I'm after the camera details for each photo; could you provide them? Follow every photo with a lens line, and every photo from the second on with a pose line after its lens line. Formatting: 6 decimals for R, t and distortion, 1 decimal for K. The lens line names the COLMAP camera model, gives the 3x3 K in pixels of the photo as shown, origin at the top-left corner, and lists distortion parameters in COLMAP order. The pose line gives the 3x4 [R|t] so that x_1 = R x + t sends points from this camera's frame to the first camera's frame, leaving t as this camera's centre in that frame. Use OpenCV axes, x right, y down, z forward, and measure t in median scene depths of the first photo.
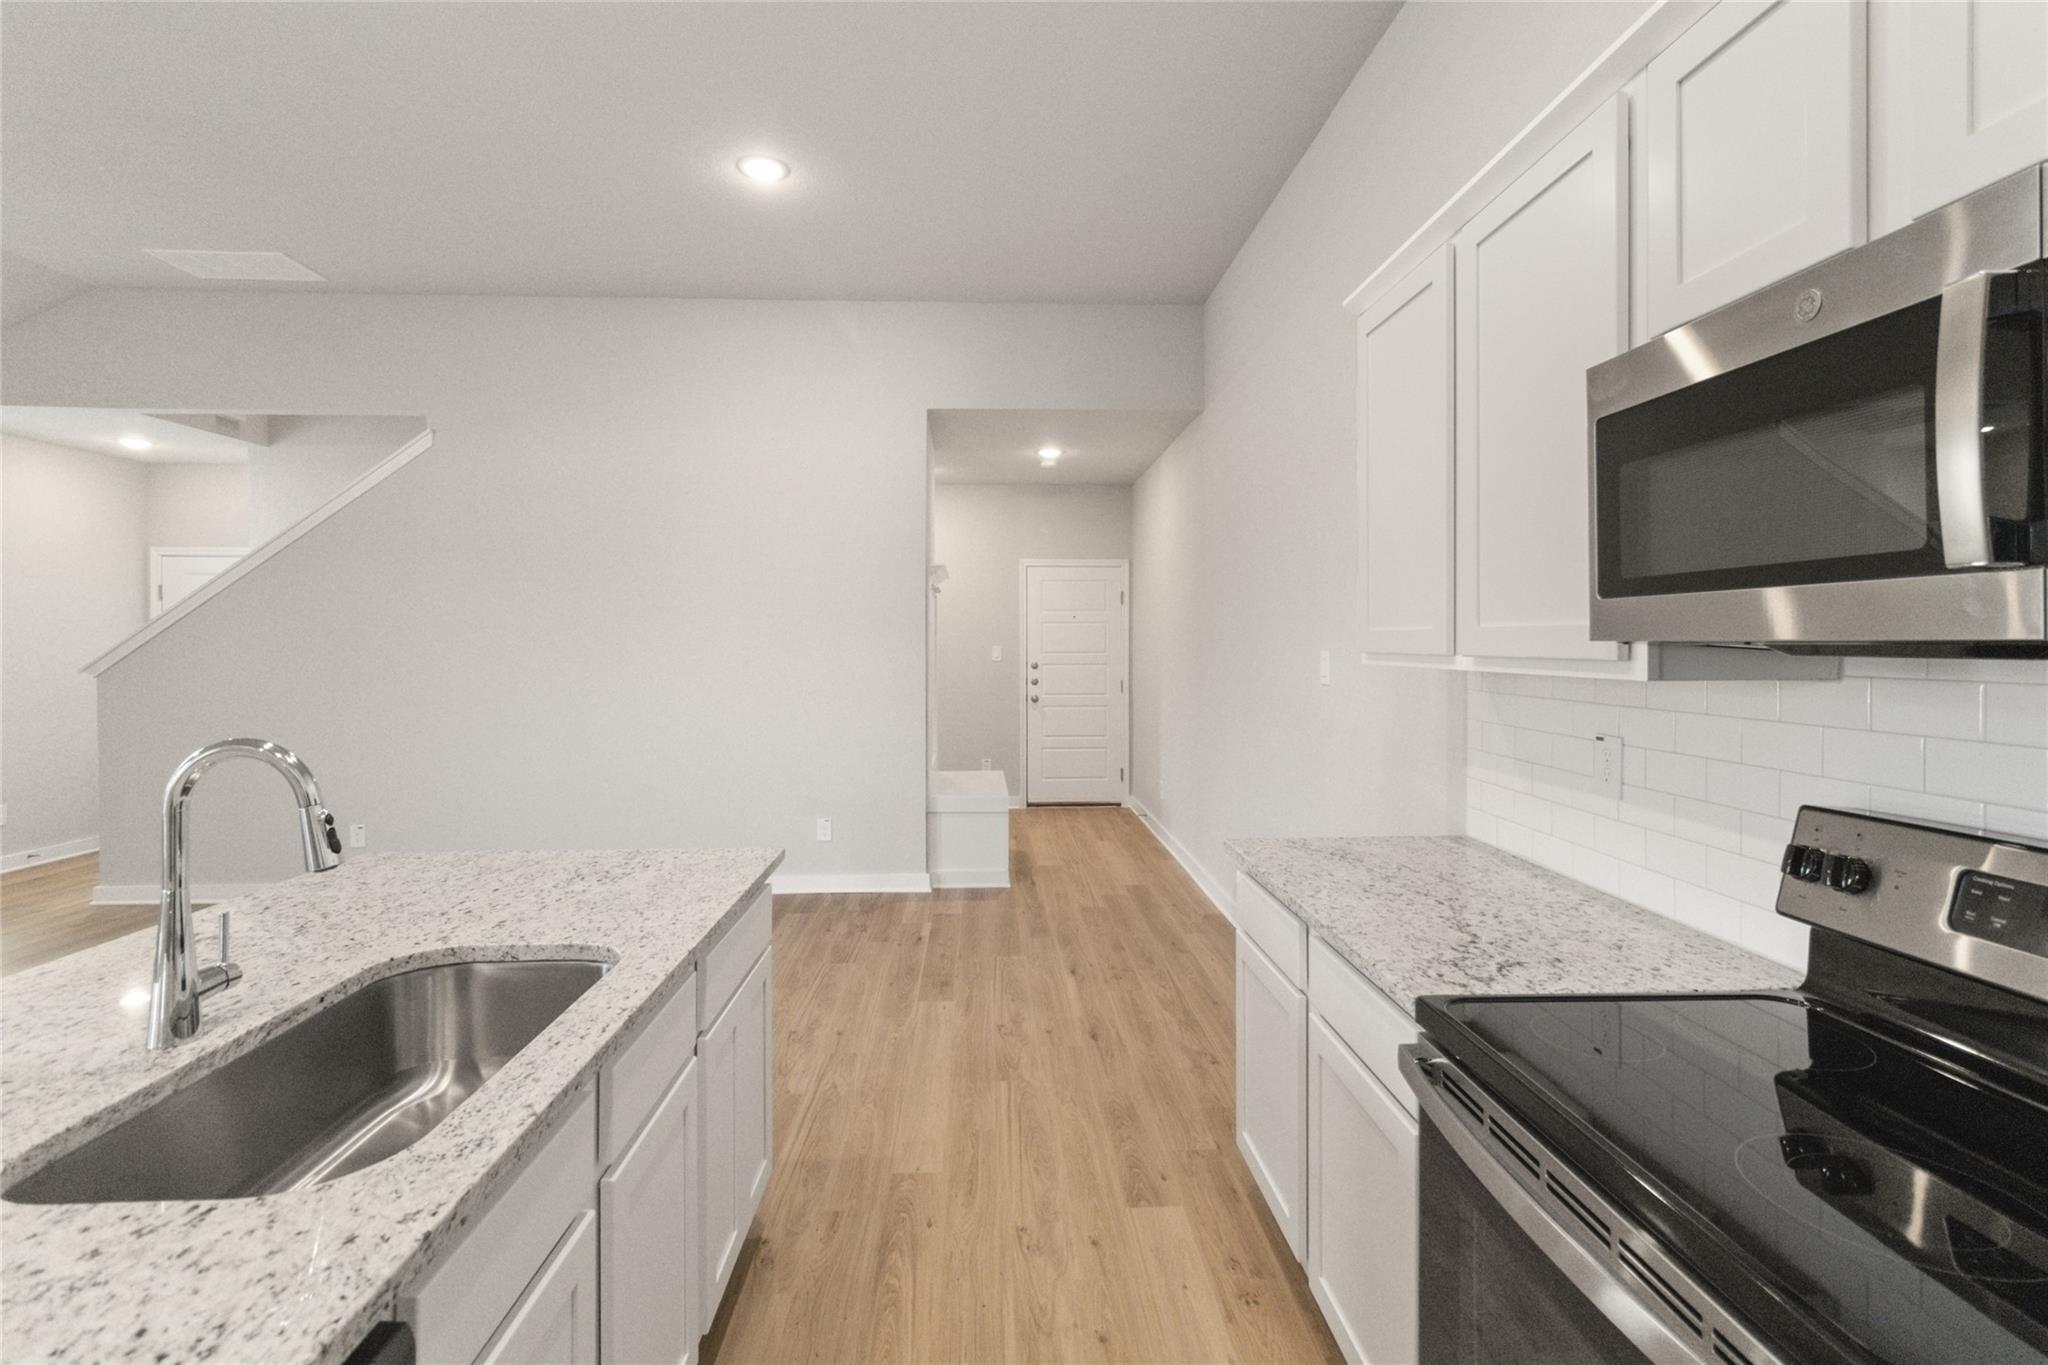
lens RADIAL K [[953.7, 0, 1030.1], [0, 953.7, 650.6], [0, 0, 1]] dist [0.000169, -0.000656]
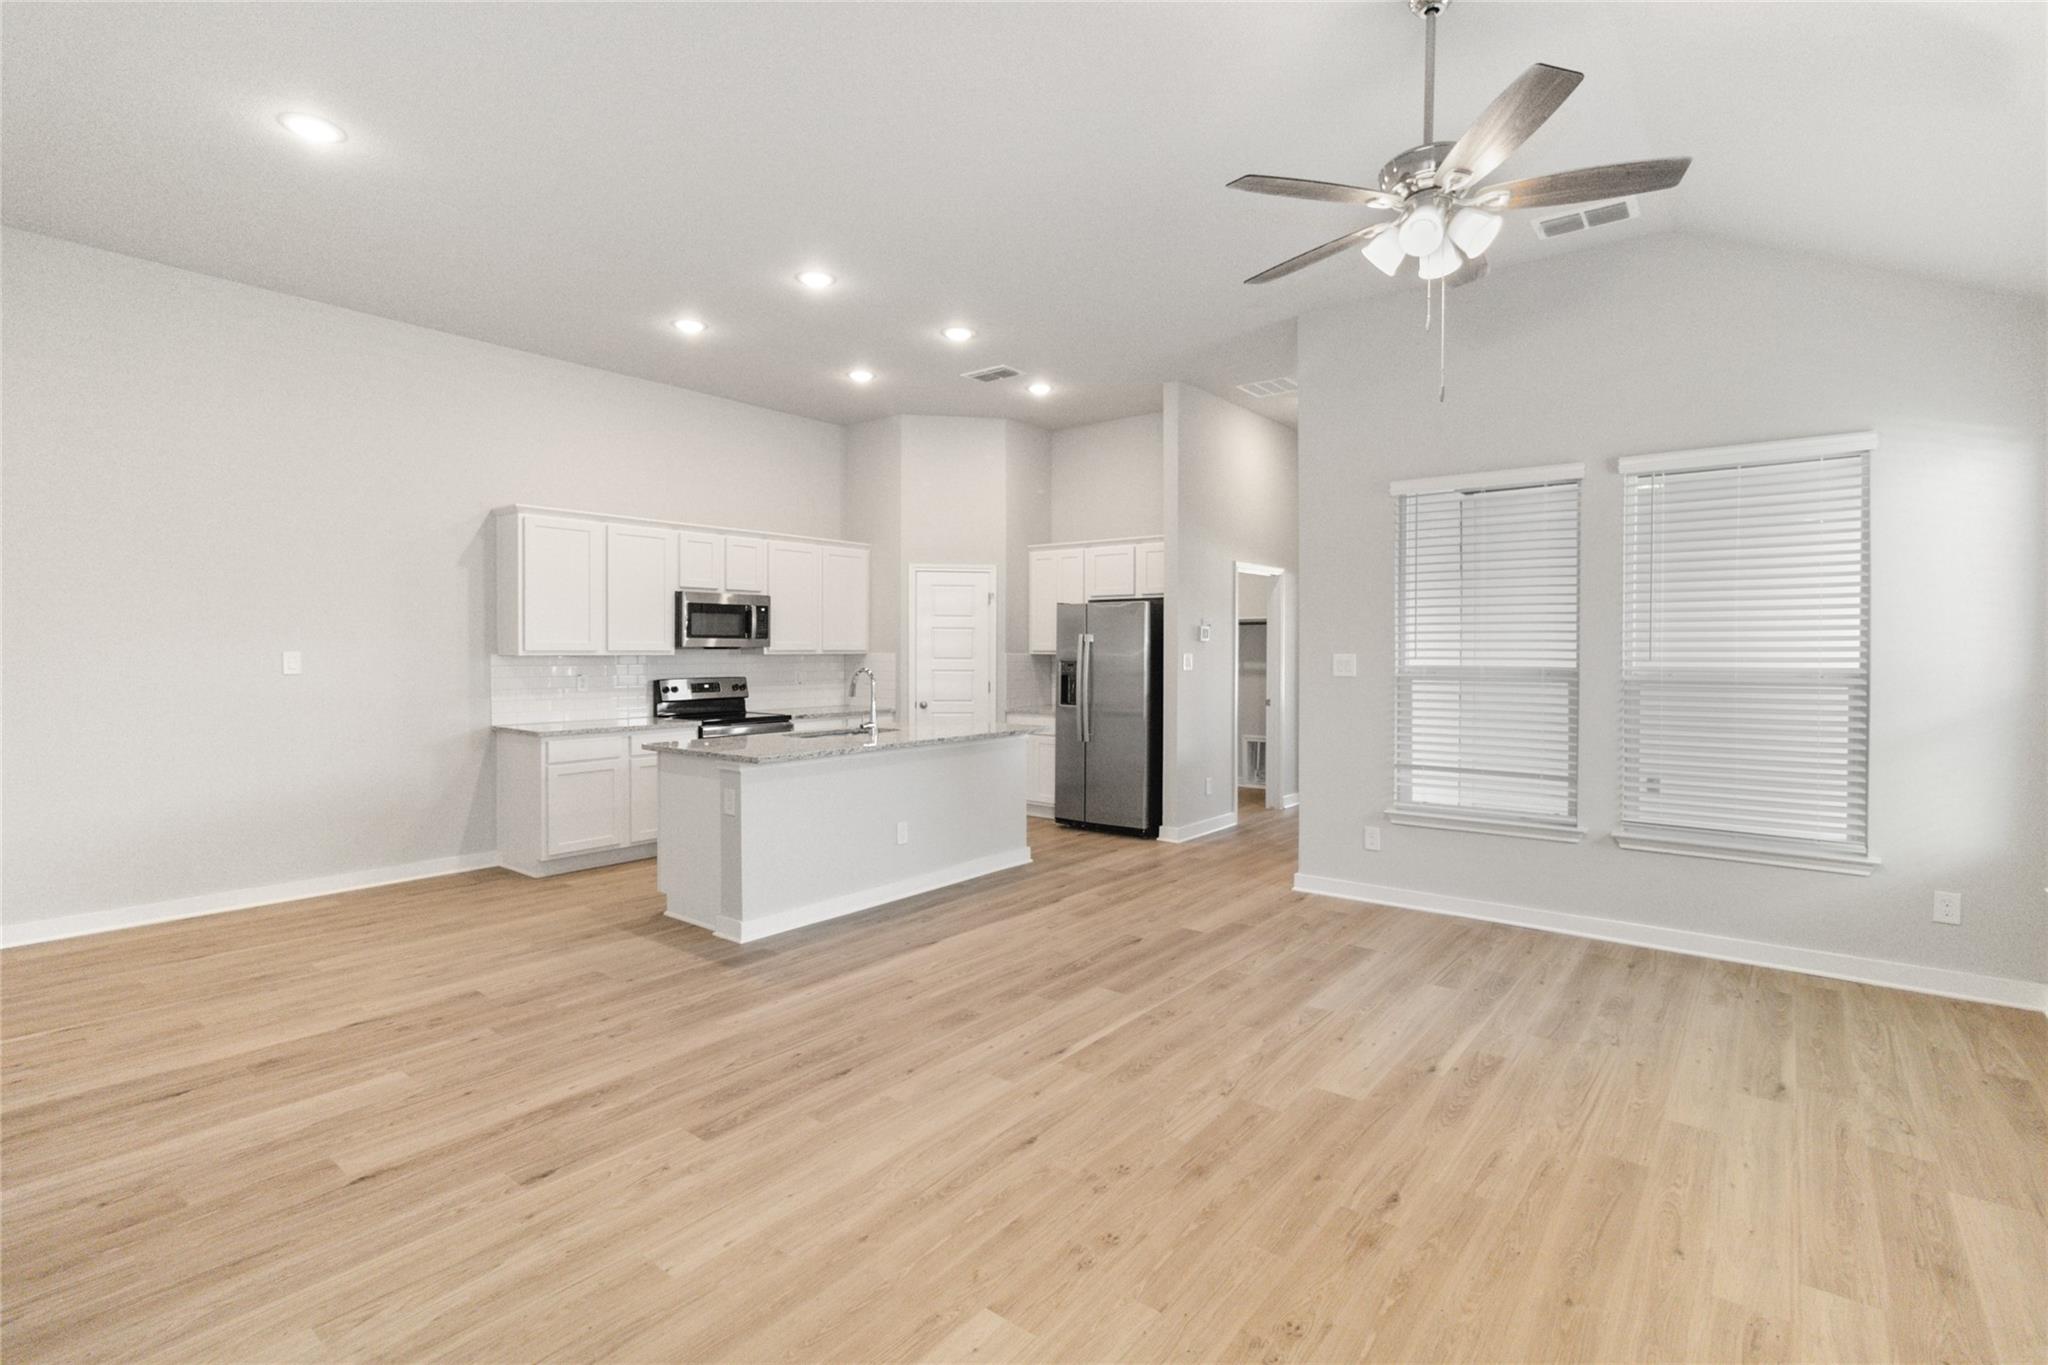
lens RADIAL K [[953.7, 0, 1030.1], [0, 953.7, 650.6], [0, 0, 1]] dist [0.000169, -0.000656]
pose [[-0.759163, -0.003784, 0.650890, -4.072859], [0.000174, 0.999982, 0.006016, -0.017976], [-0.650901, 0.004680, -0.759149, 3.605111]]
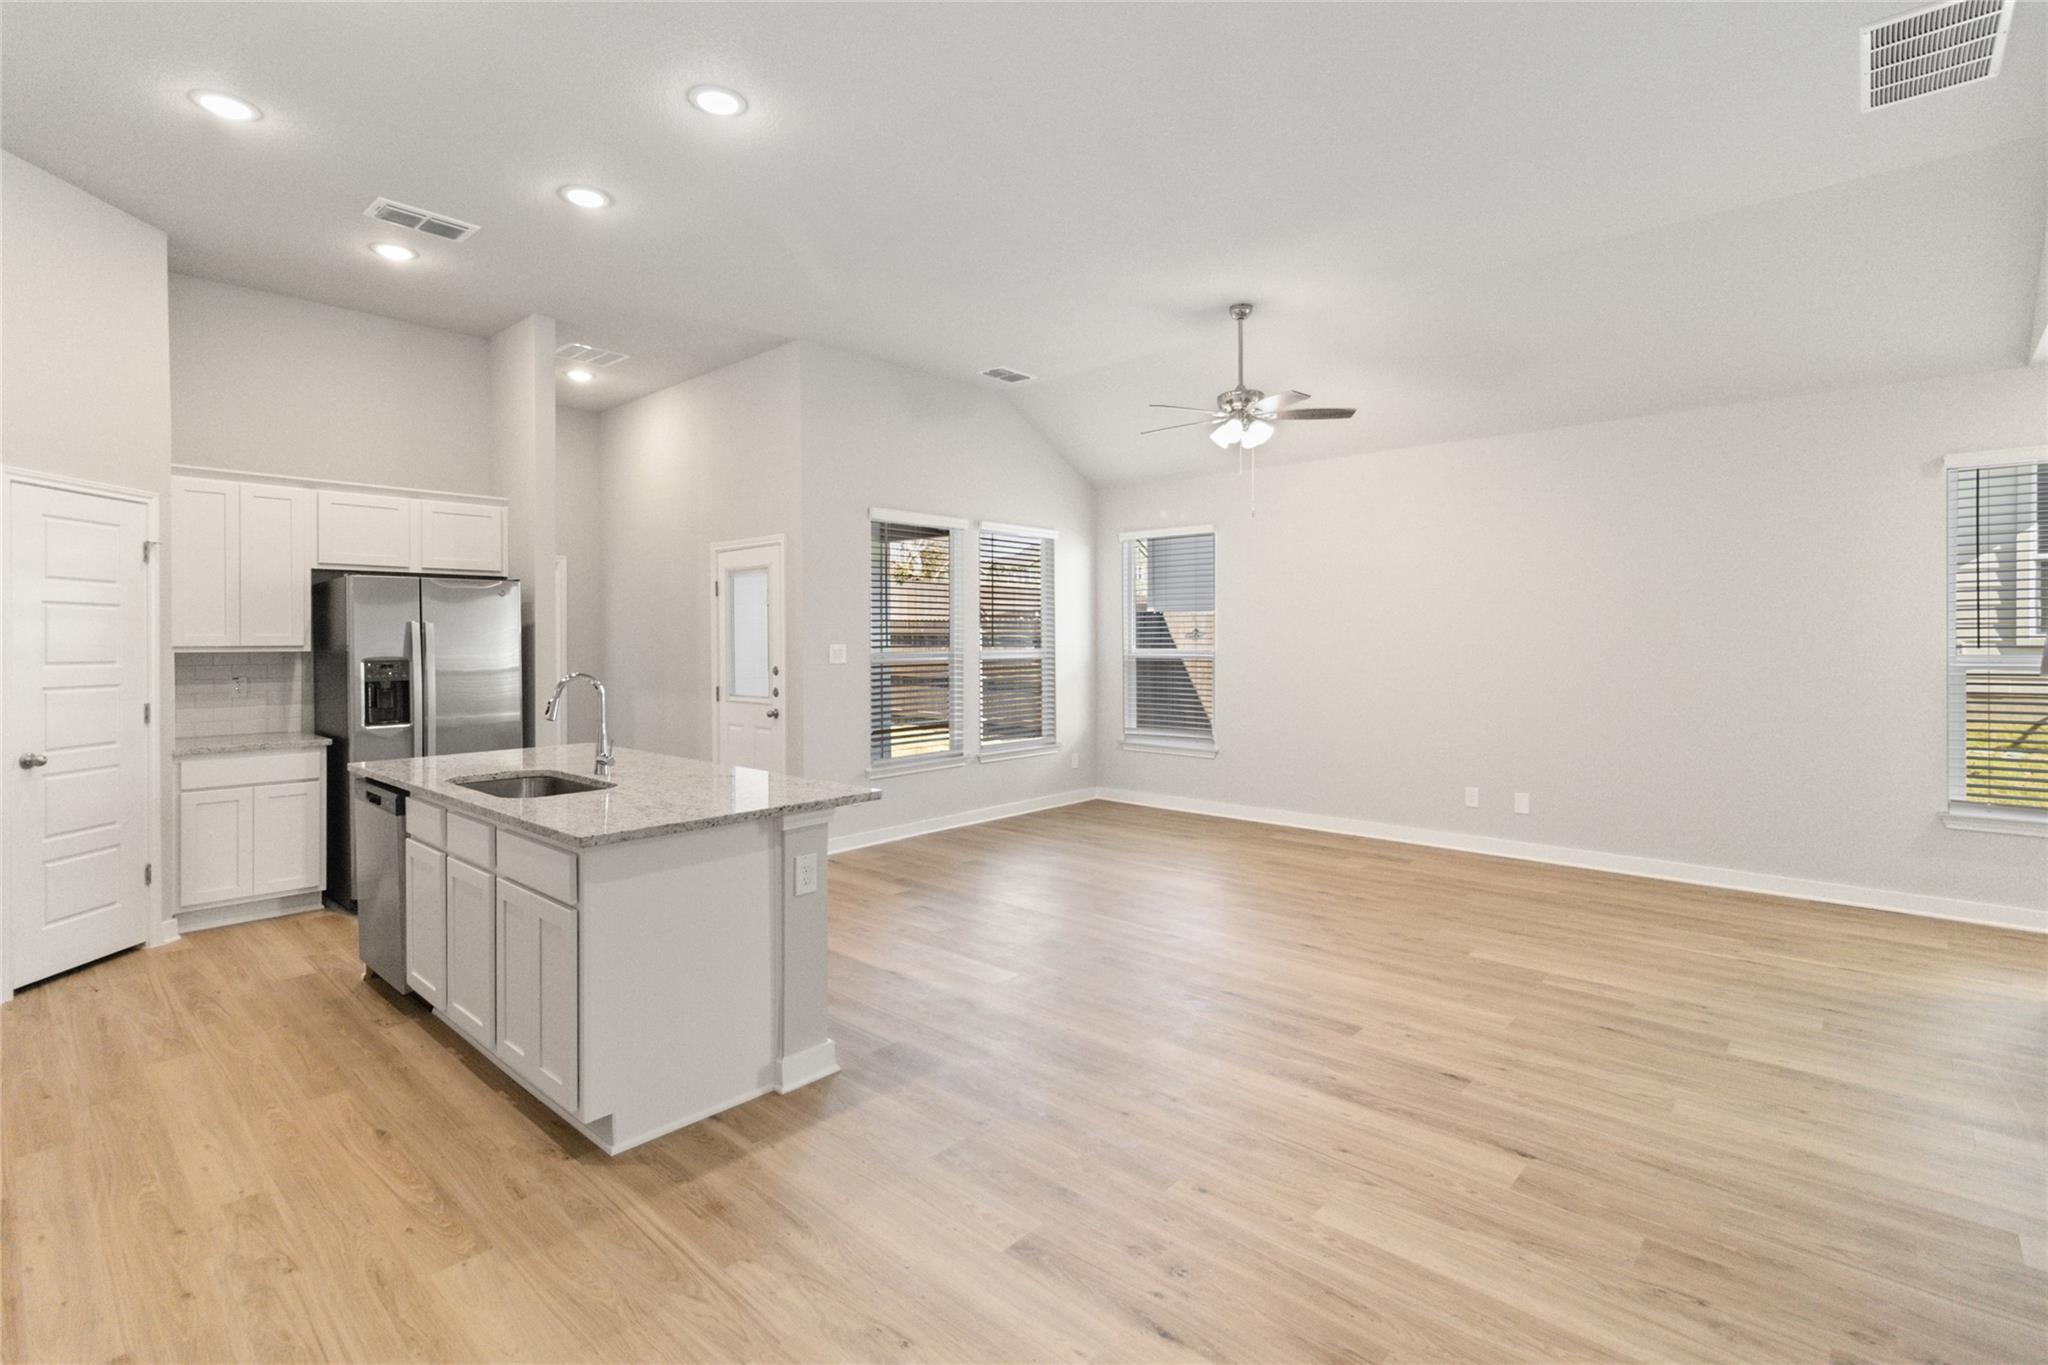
lens RADIAL K [[953.7, 0, 1030.1], [0, 953.7, 650.6], [0, 0, 1]] dist [0.000169, -0.000656]
pose [[-0.700351, 0.011185, -0.713711, 0.203316], [-0.000690, 0.999866, 0.016347, -0.026544], [0.713798, 0.011941, -0.700250, 3.671632]]
